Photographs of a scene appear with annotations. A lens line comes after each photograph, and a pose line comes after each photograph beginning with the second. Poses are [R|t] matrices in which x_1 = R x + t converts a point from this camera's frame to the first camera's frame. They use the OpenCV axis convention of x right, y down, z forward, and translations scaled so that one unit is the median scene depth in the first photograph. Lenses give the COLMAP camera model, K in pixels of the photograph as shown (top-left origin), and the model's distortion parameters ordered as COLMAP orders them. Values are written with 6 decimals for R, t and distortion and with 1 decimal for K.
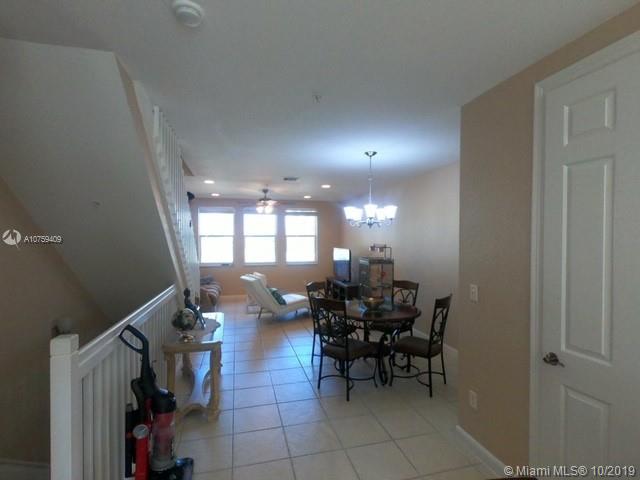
lens RADIAL K [[329.1, 0, 319.1], [0, 329.1, 240.8], [0, 0, 1]] dist [-0.006291, -0.000580]
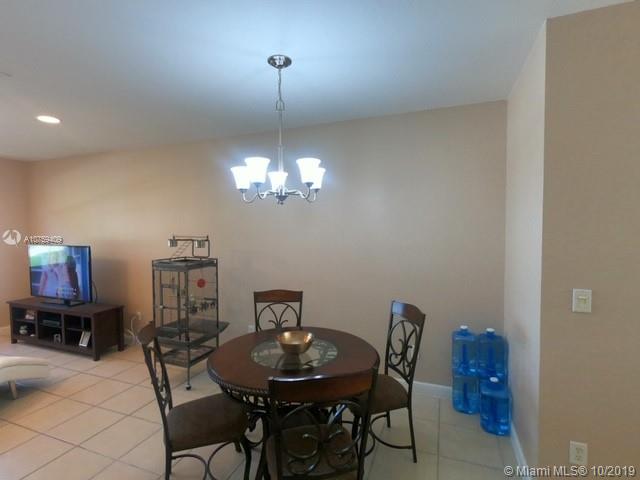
lens RADIAL K [[329.1, 0, 319.4], [0, 329.1, 238.6], [0, 0, 1]] dist [-0.006291, -0.000580]
pose [[0.577572, -0.034383, 0.815615, -0.214607], [0.012174, 0.999364, 0.033509, -0.000587], [-0.816249, -0.009425, 0.577623, 0.565206]]
